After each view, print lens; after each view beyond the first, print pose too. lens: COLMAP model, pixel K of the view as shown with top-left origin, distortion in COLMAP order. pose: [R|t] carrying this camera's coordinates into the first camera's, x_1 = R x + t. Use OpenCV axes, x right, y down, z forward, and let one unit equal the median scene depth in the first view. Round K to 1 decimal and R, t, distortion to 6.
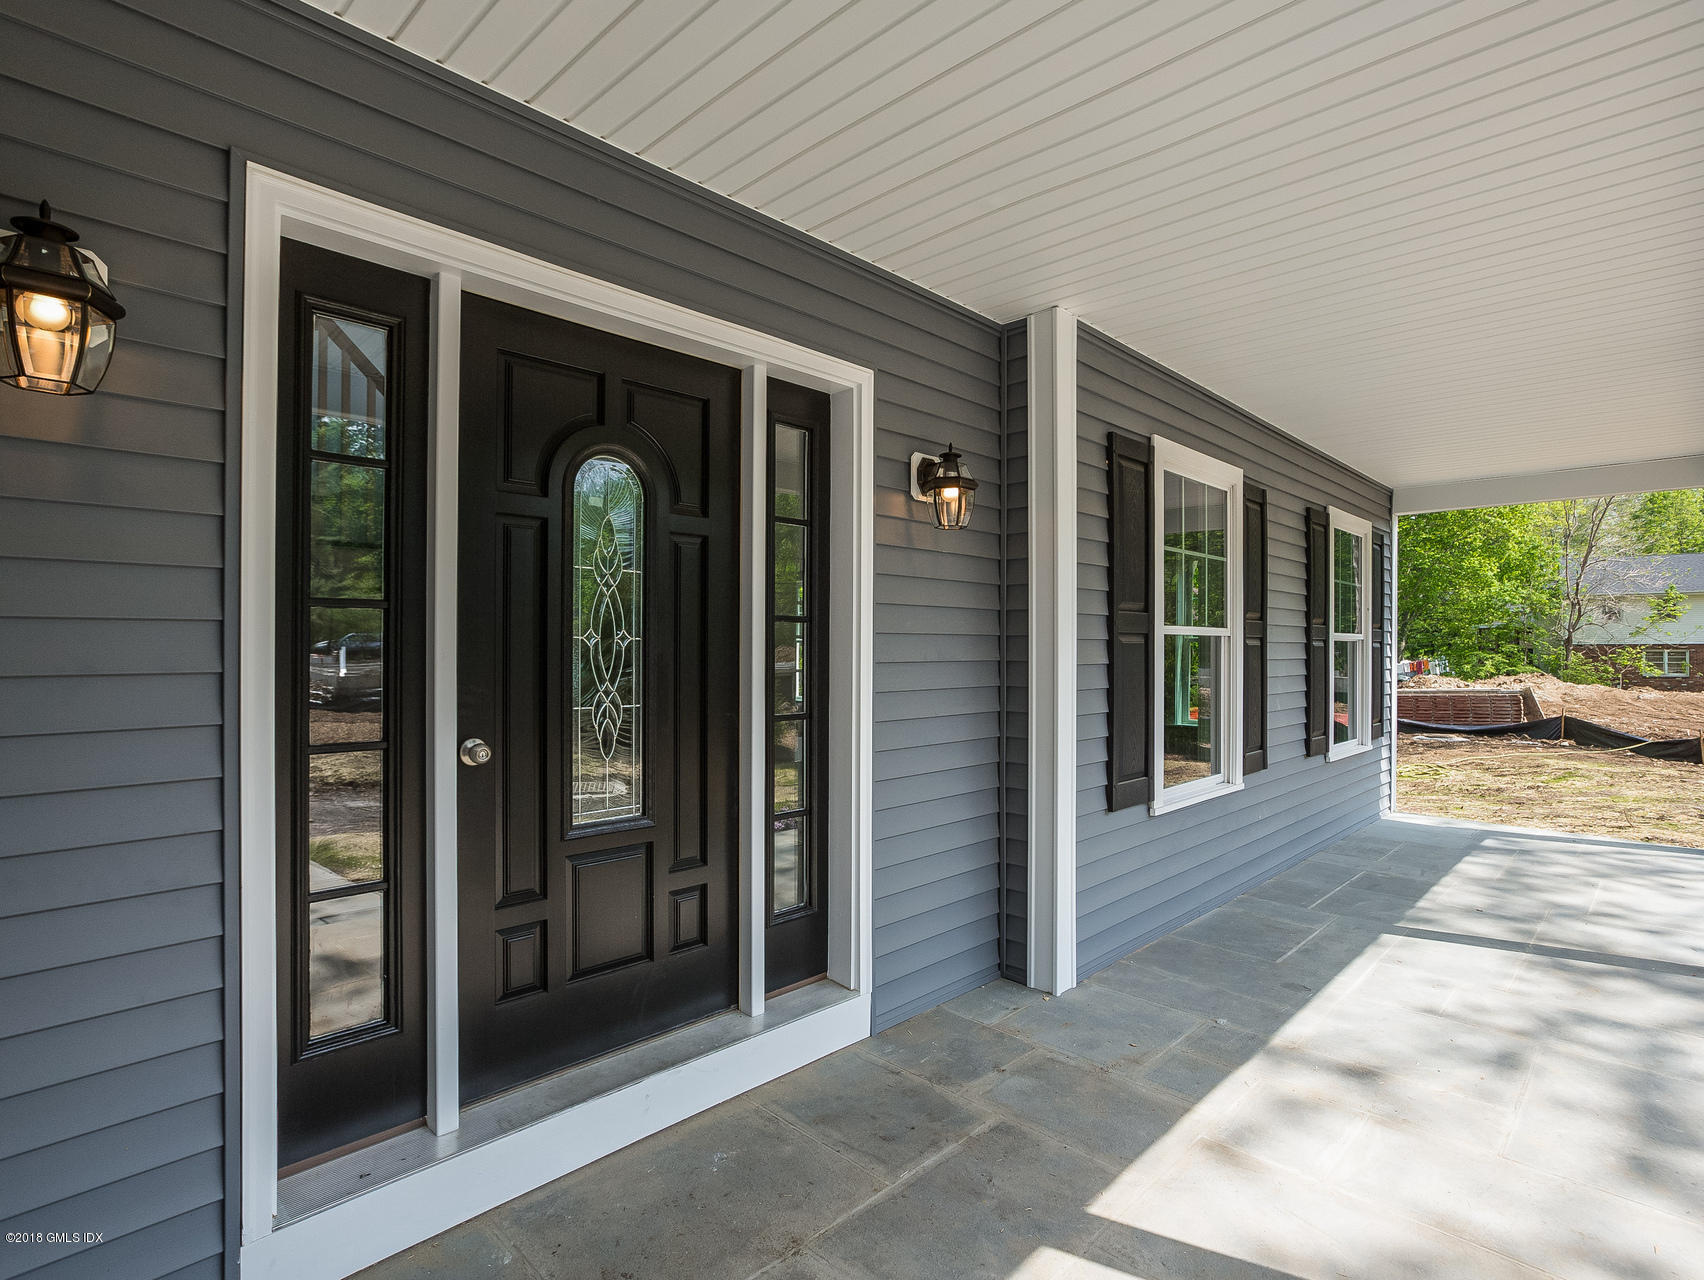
lens RADIAL K [[883.0, 0, 852.0], [0, 883.0, 640.0], [0, 0, 1]] dist [0.000230, 0.000127]
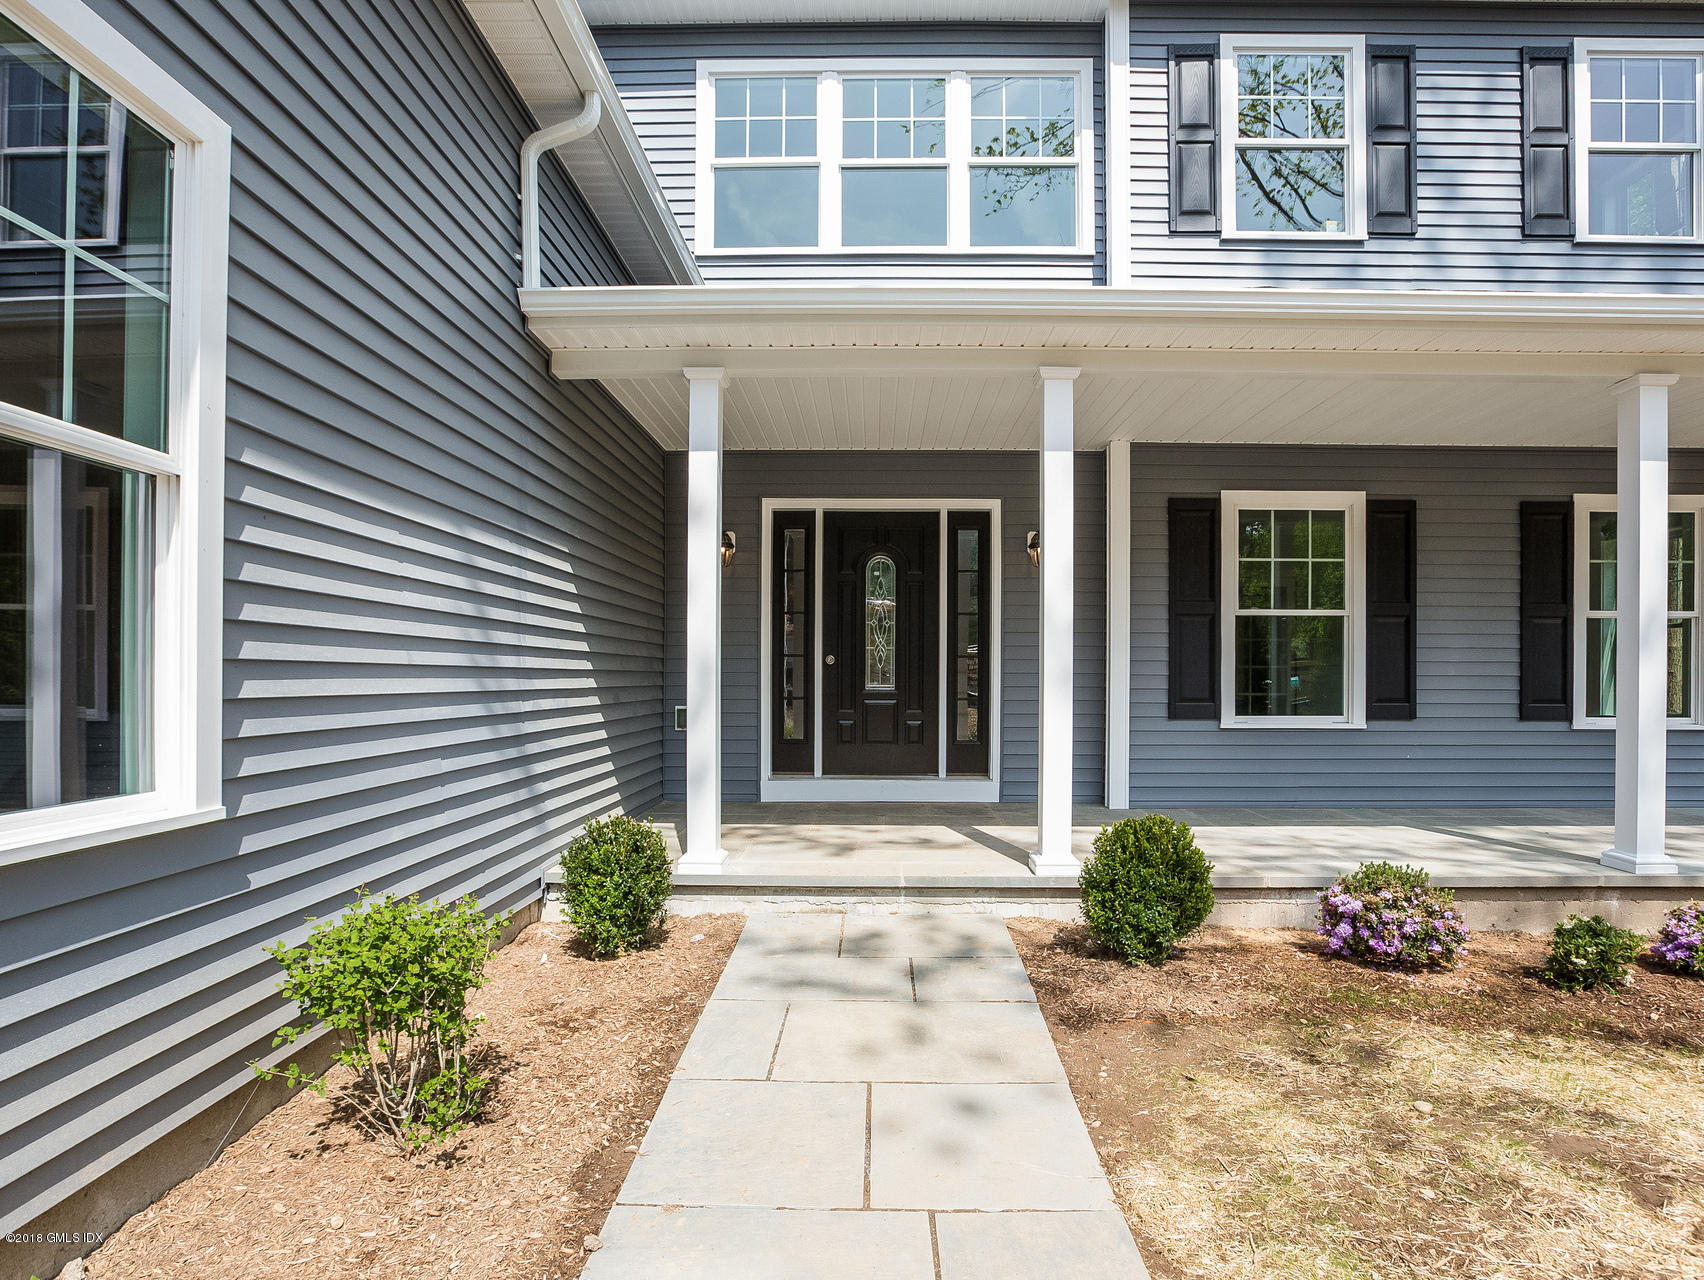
lens RADIAL K [[883.0, 0, 852.0], [0, 883.0, 640.0], [0, 0, 1]] dist [0.000230, 0.000127]
pose [[0.676847, -0.007067, -0.736089, 1.074502], [0.007591, 0.999968, -0.002620, 0.036849], [0.736084, -0.003814, 0.676879, -0.579743]]
